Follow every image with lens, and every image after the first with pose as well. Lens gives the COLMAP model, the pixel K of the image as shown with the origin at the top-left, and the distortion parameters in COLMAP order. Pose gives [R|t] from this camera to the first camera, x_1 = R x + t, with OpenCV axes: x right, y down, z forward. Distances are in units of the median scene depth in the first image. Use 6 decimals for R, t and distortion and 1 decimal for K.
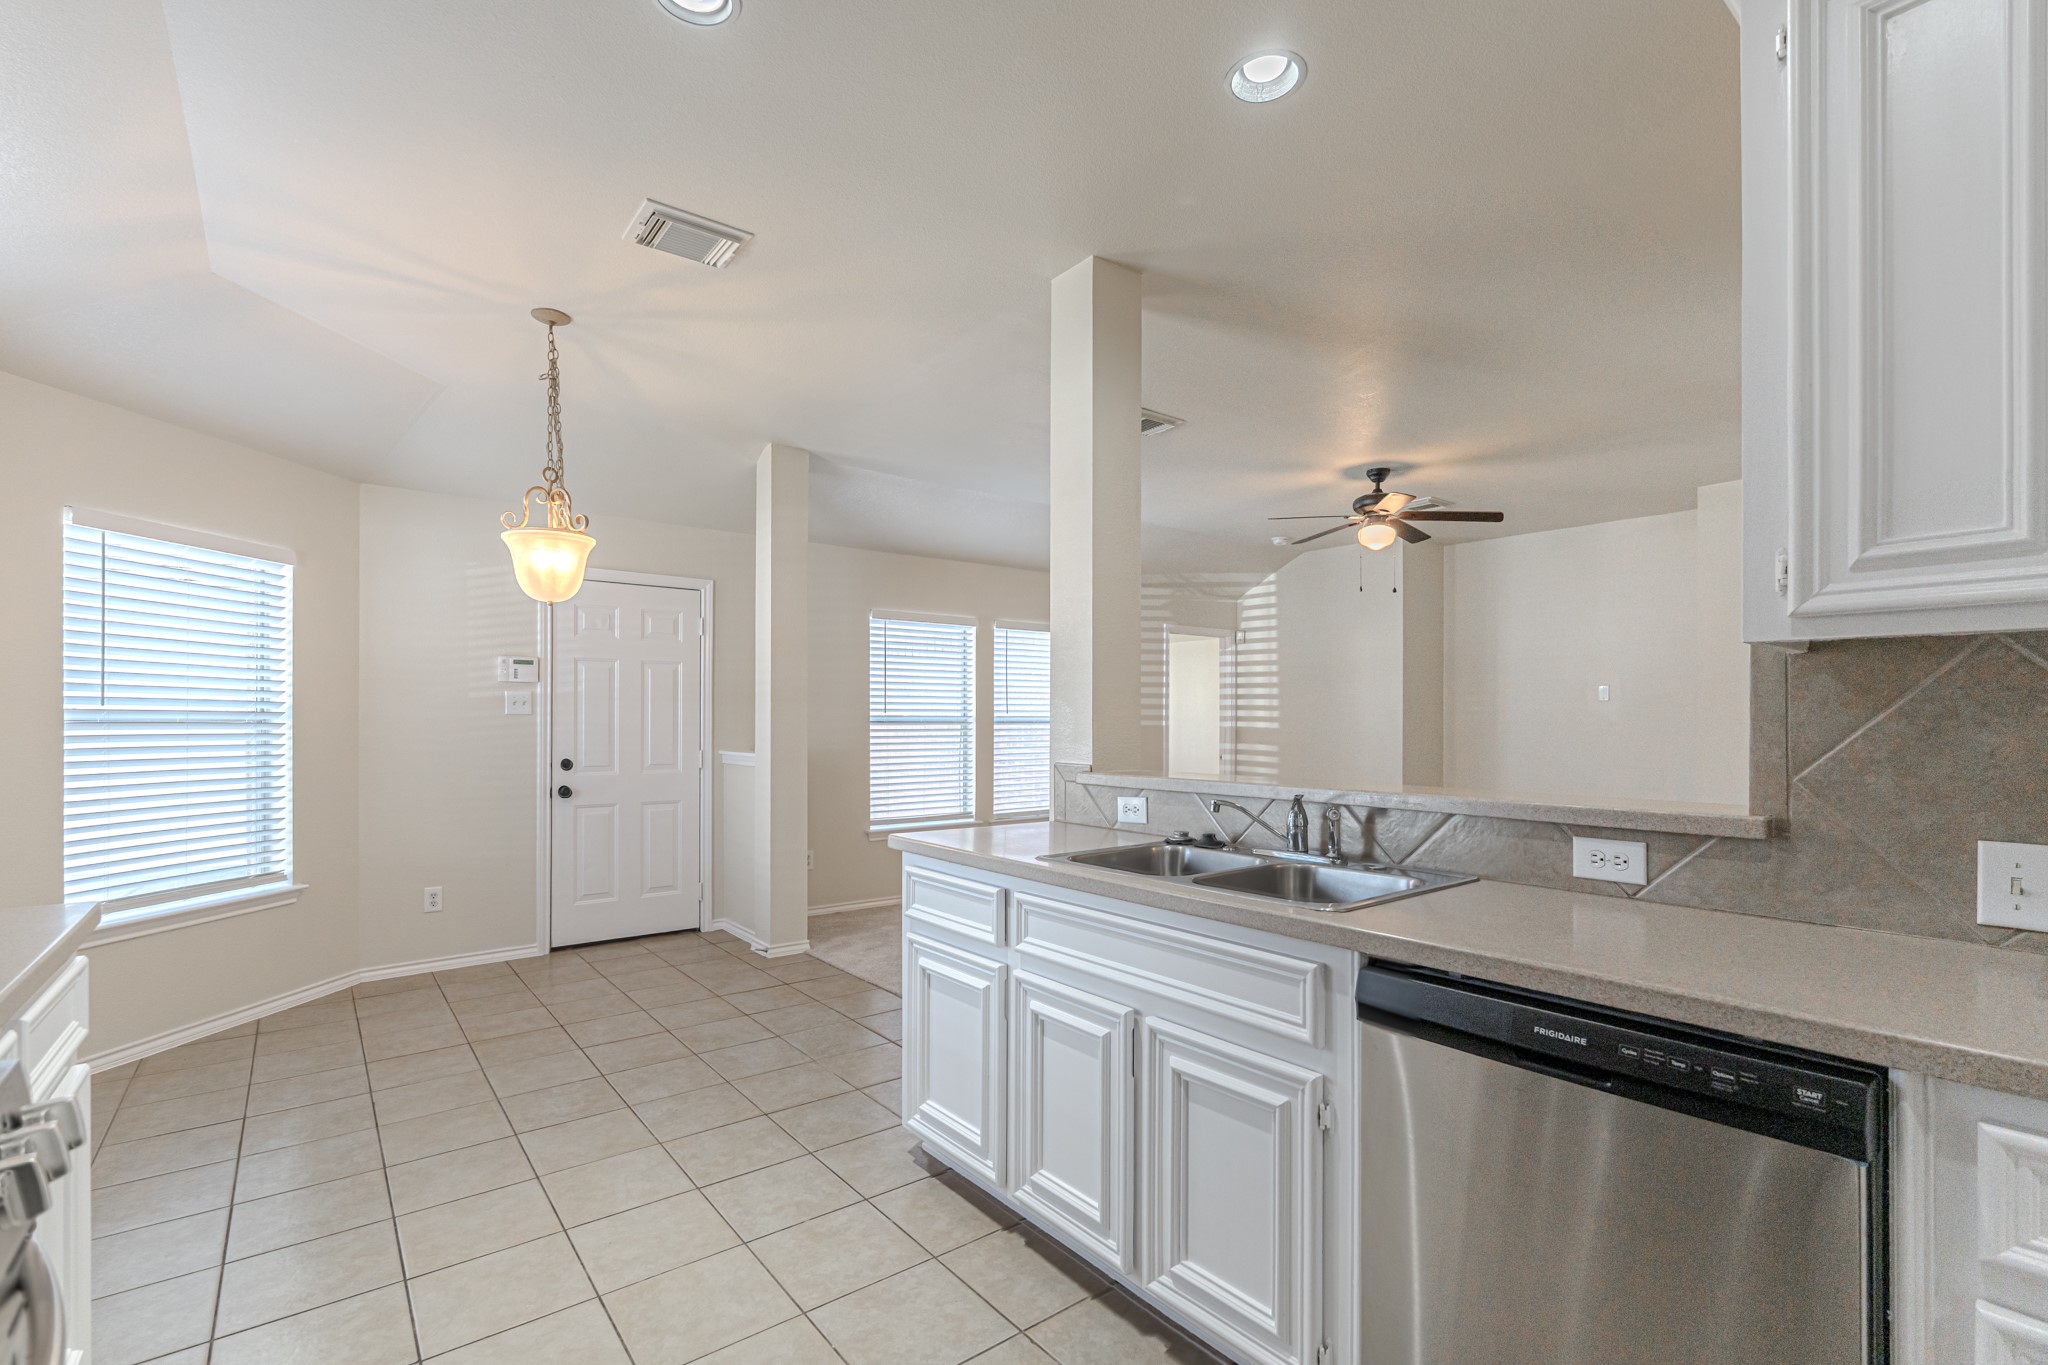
lens RADIAL K [[916.6, 0, 1010.6], [0, 916.6, 717.6], [0, 0, 1]] dist [0.001225, 0.000260]
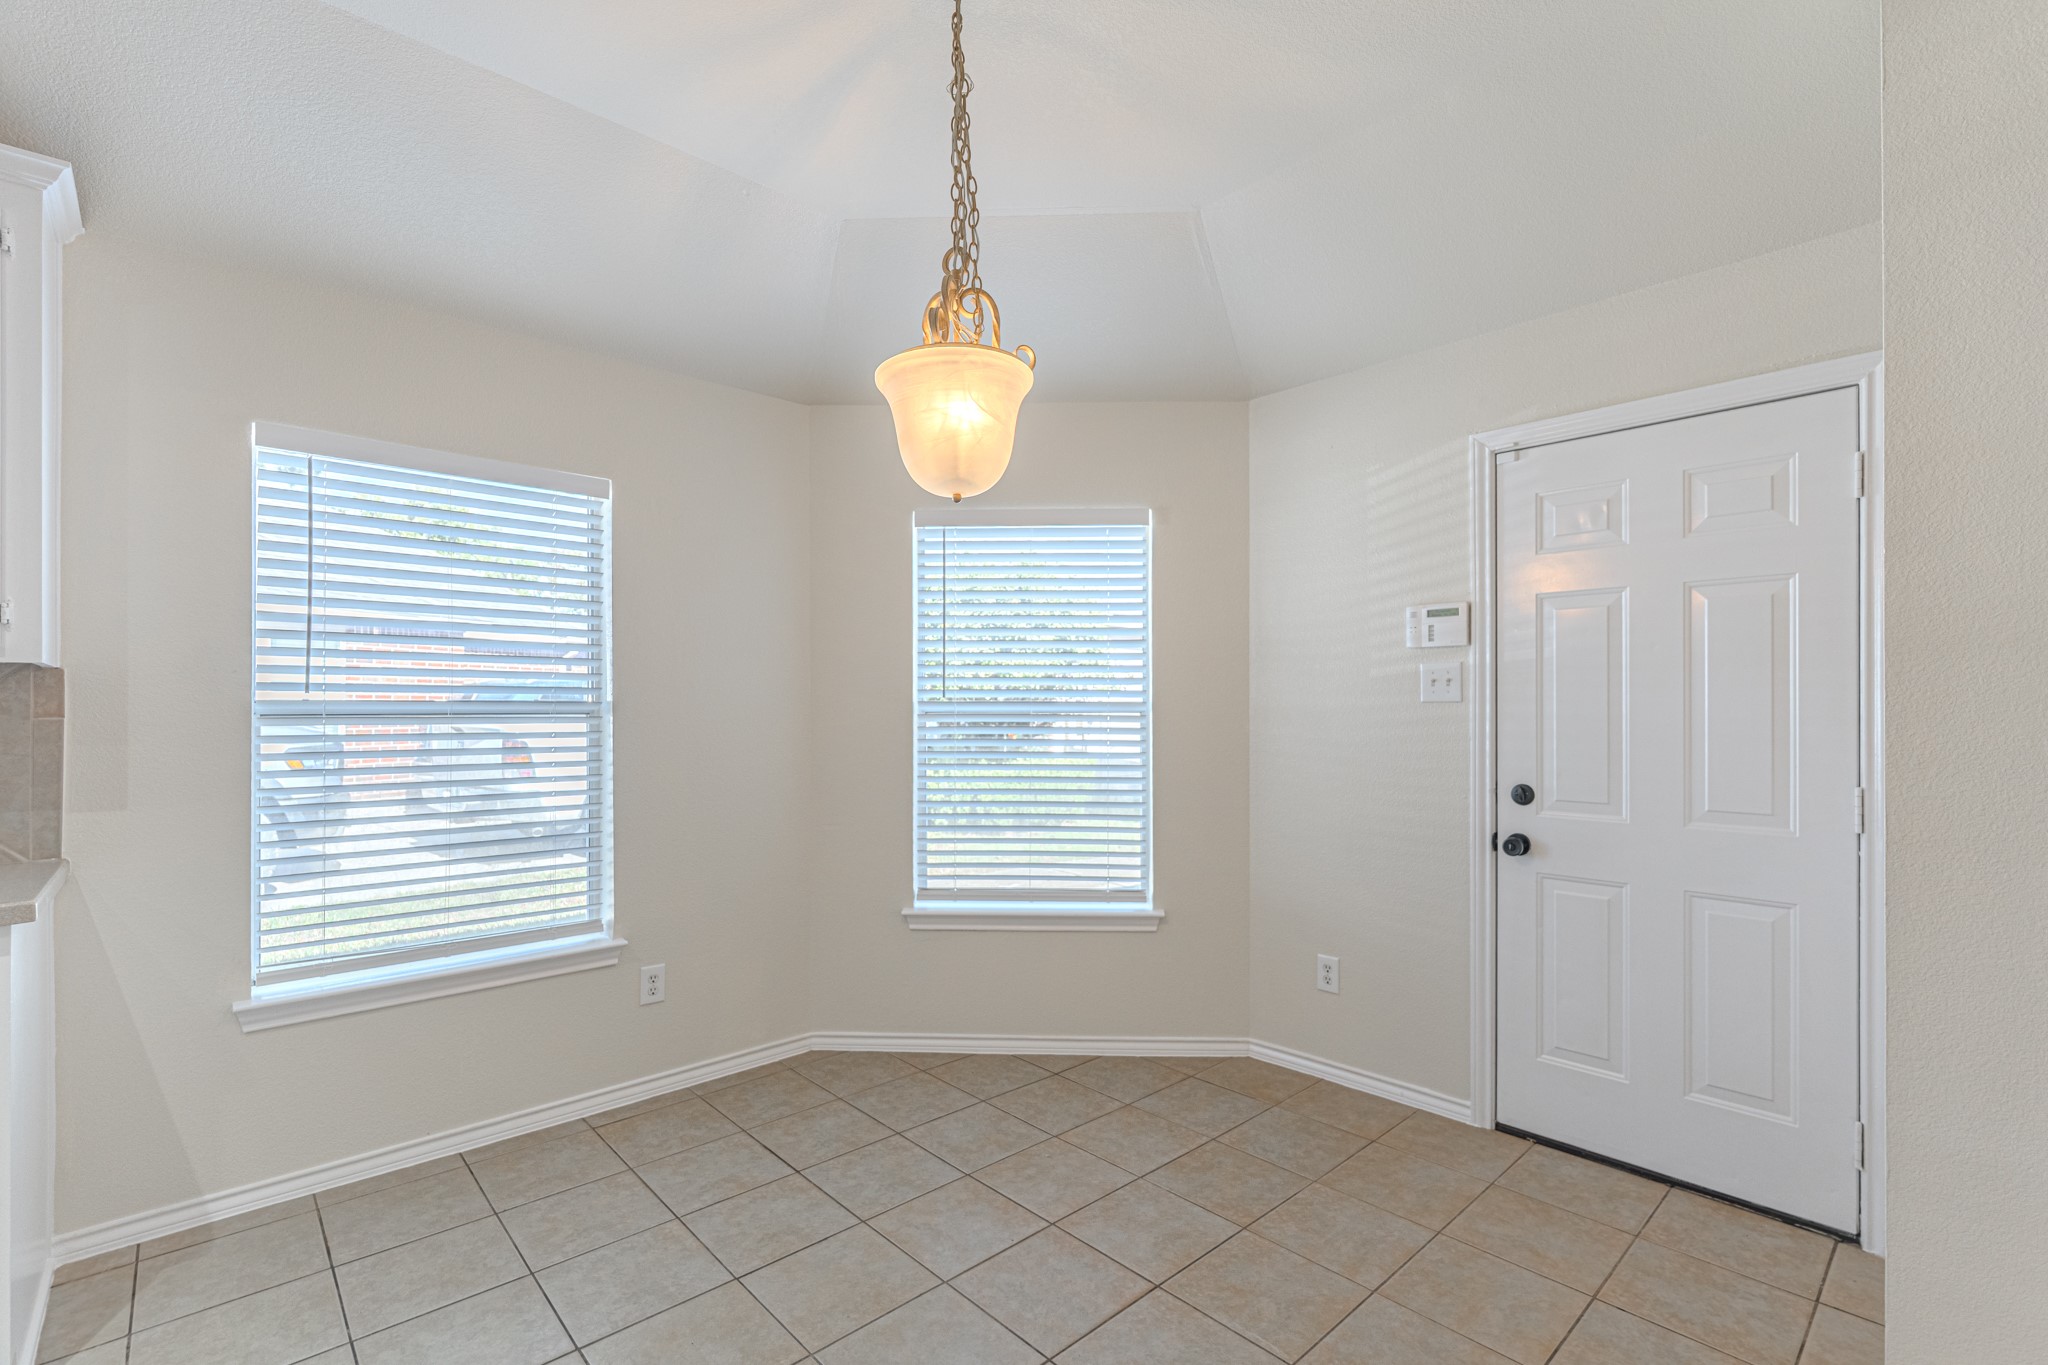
lens RADIAL K [[924.8, 0, 1034.6], [0, 924.8, 705.1], [0, 0, 1]] dist [0.002480, 0.000423]
pose [[0.078614, -0.003886, -0.996898, 0.036501], [0.004206, 0.999985, -0.003566, -0.000350], [0.996896, -0.003913, 0.078629, 0.663869]]
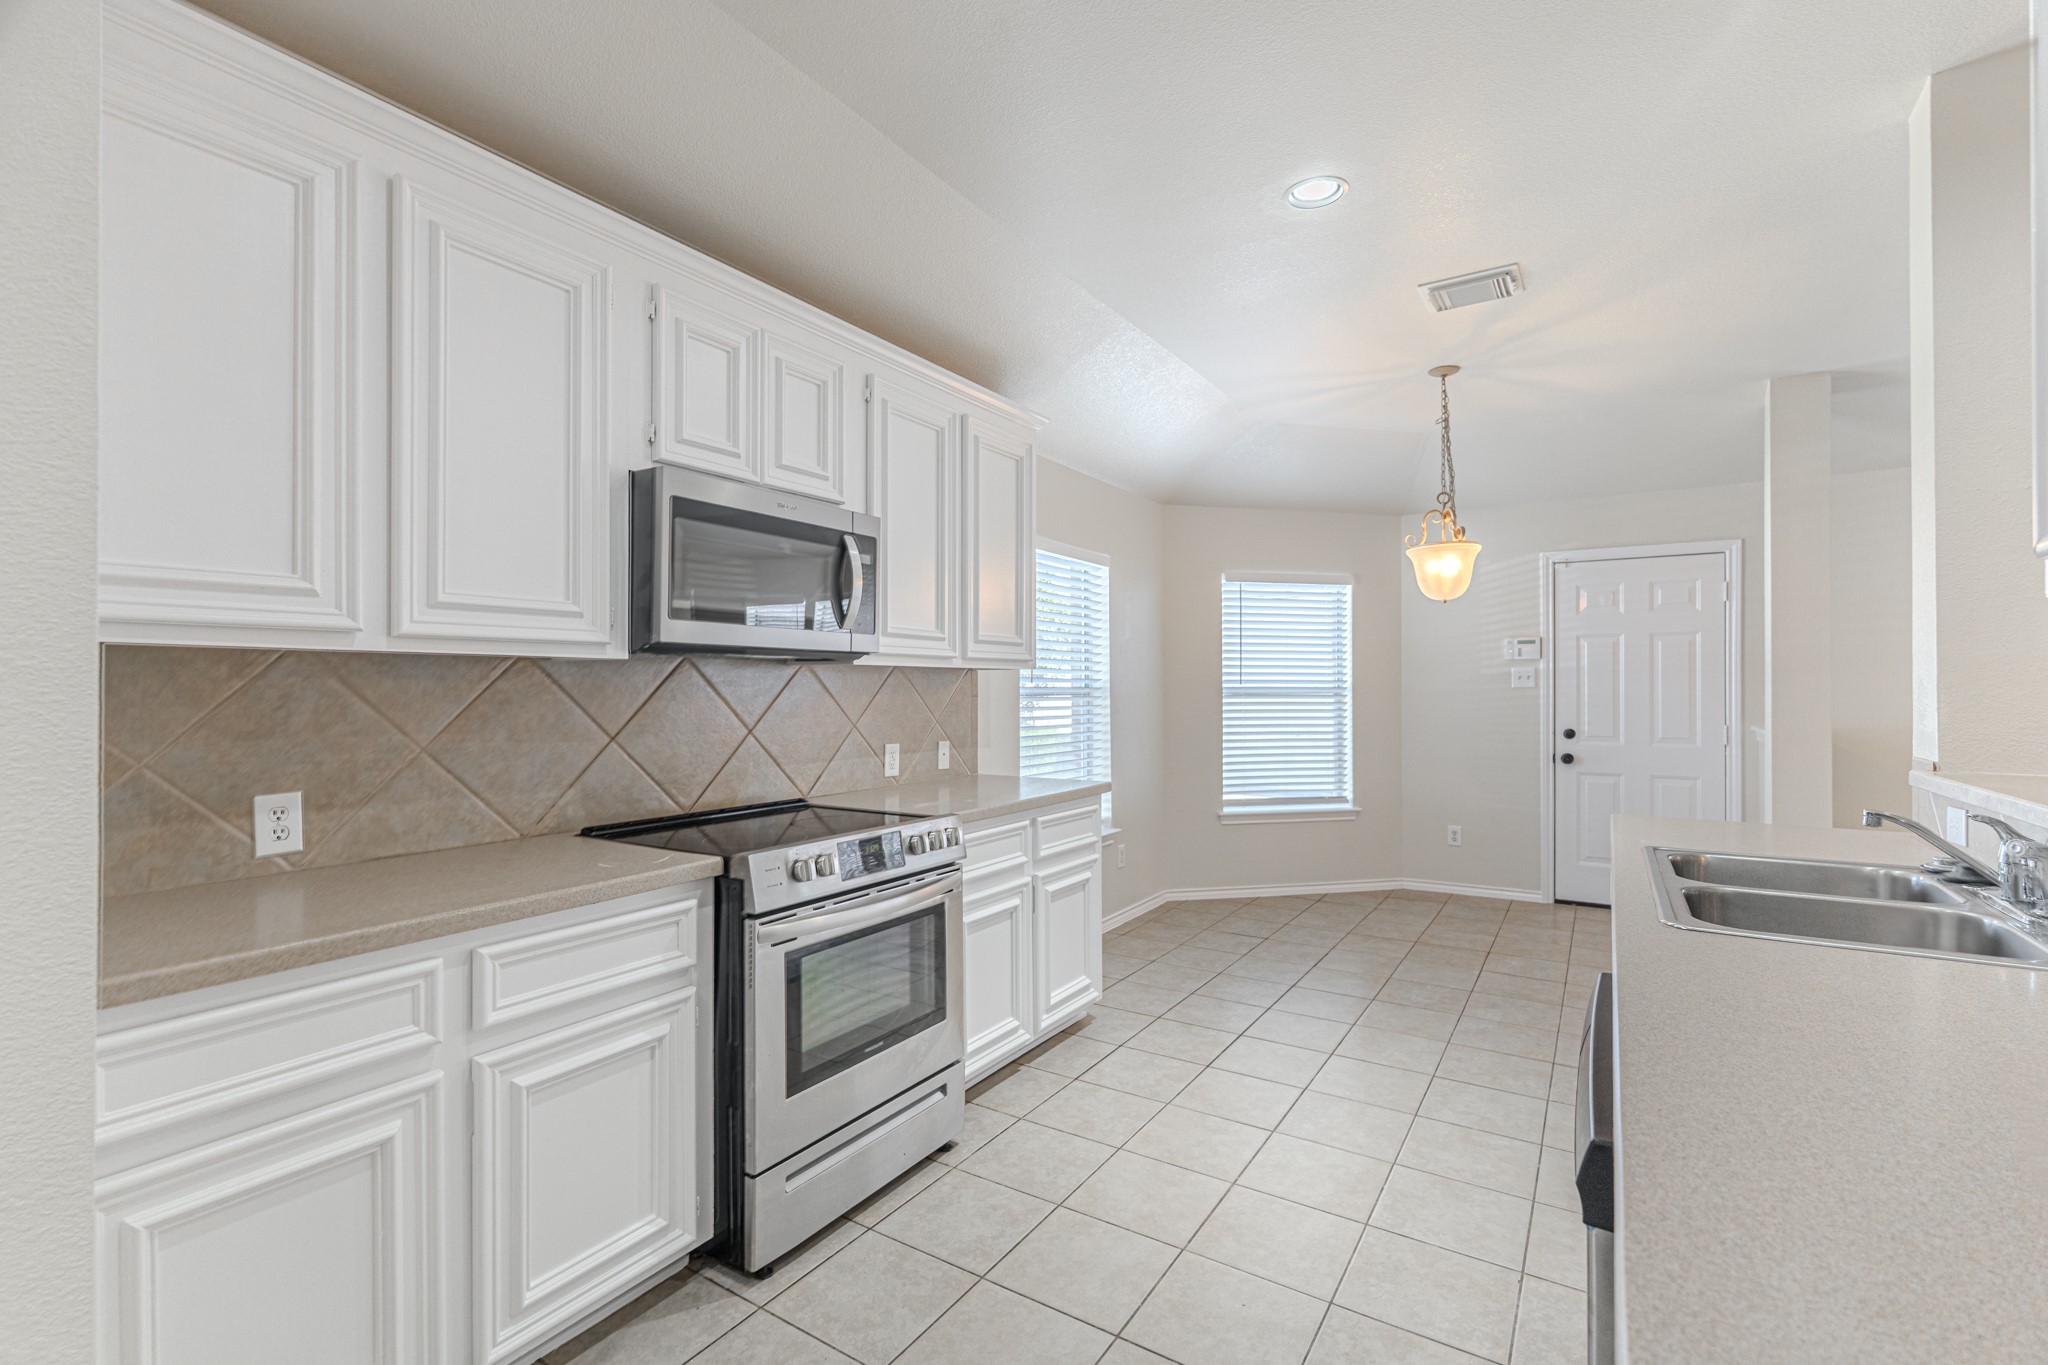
lens RADIAL K [[913.6, 0, 1024.0], [0, 913.6, 682.5], [0, 0, 1]] dist [-0.000998, 0.000143]
pose [[0.320869, -0.006001, -0.947105, 0.330046], [0.004929, 0.999977, -0.004666, -0.007459], [0.947111, -0.003171, 0.320891, 0.040798]]
